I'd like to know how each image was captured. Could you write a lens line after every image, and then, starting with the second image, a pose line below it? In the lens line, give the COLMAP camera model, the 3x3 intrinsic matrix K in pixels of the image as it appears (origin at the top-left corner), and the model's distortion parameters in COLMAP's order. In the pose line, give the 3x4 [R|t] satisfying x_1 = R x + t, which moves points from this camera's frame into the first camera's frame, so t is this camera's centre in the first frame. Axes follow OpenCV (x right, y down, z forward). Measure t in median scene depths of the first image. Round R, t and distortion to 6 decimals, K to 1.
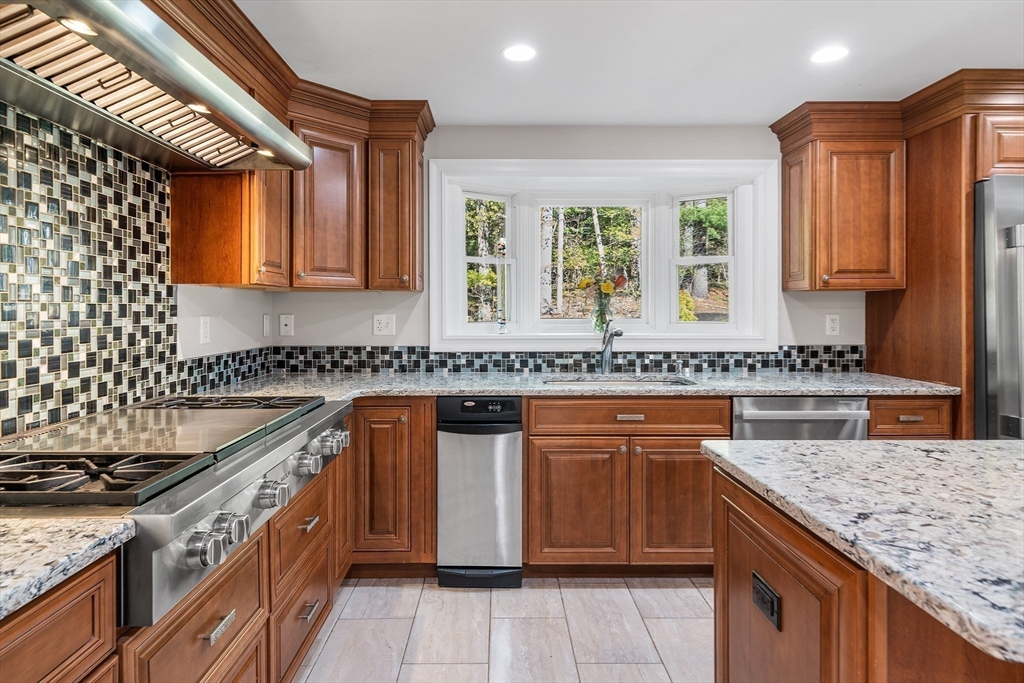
lens RADIAL K [[566.5, 0, 509.5], [0, 566.5, 310.5], [0, 0, 1]] dist [0.001145, 0.001171]
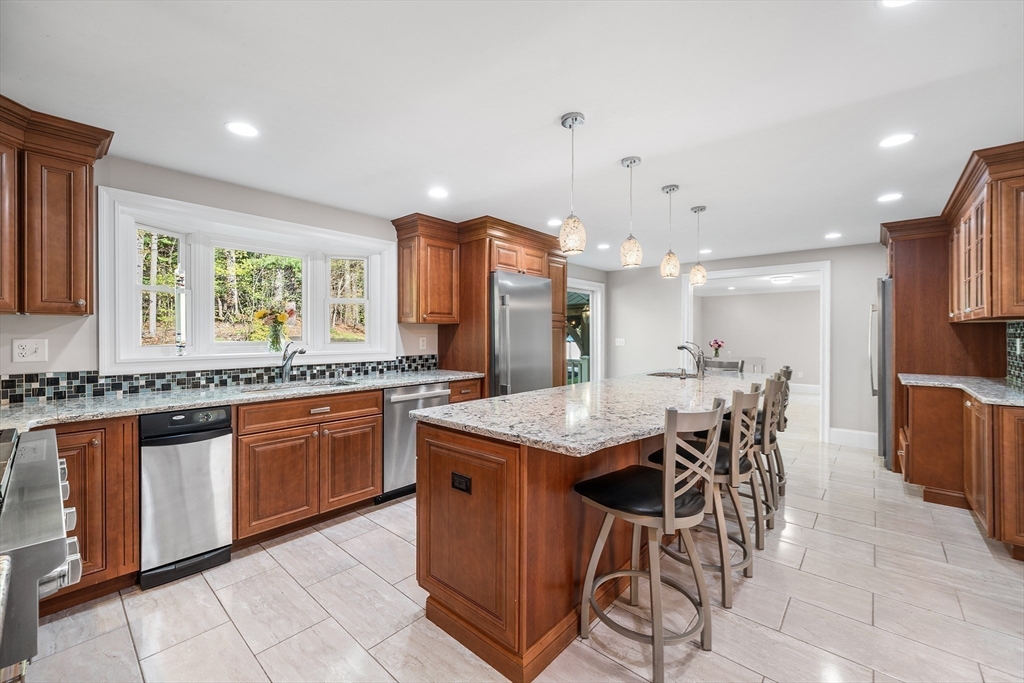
lens RADIAL K [[410.7, 0, 499.7], [0, 410.7, 337.3], [0, 0, 1]] dist [-0.000147, -0.000017]
pose [[0.681360, -0.004565, 0.731934, -0.223606], [-0.000617, 0.999977, 0.006811, -0.002107], [-0.731948, -0.005092, 0.681342, -0.029422]]
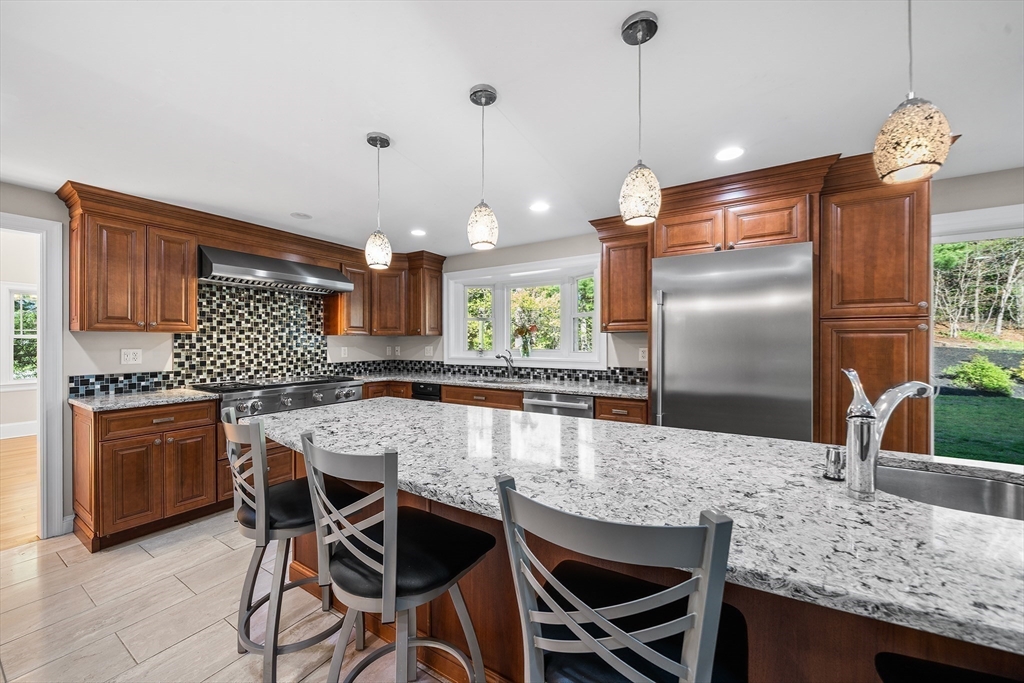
lens RADIAL K [[386.0, 0, 508.6], [0, 386.0, 344.1], [0, 0, 1]] dist [-0.000975, -0.000038]
pose [[0.840319, 0.001232, -0.542091, 0.995588], [0.000346, 0.999996, 0.002809, -0.007389], [0.542092, -0.002548, 0.840315, -0.095971]]
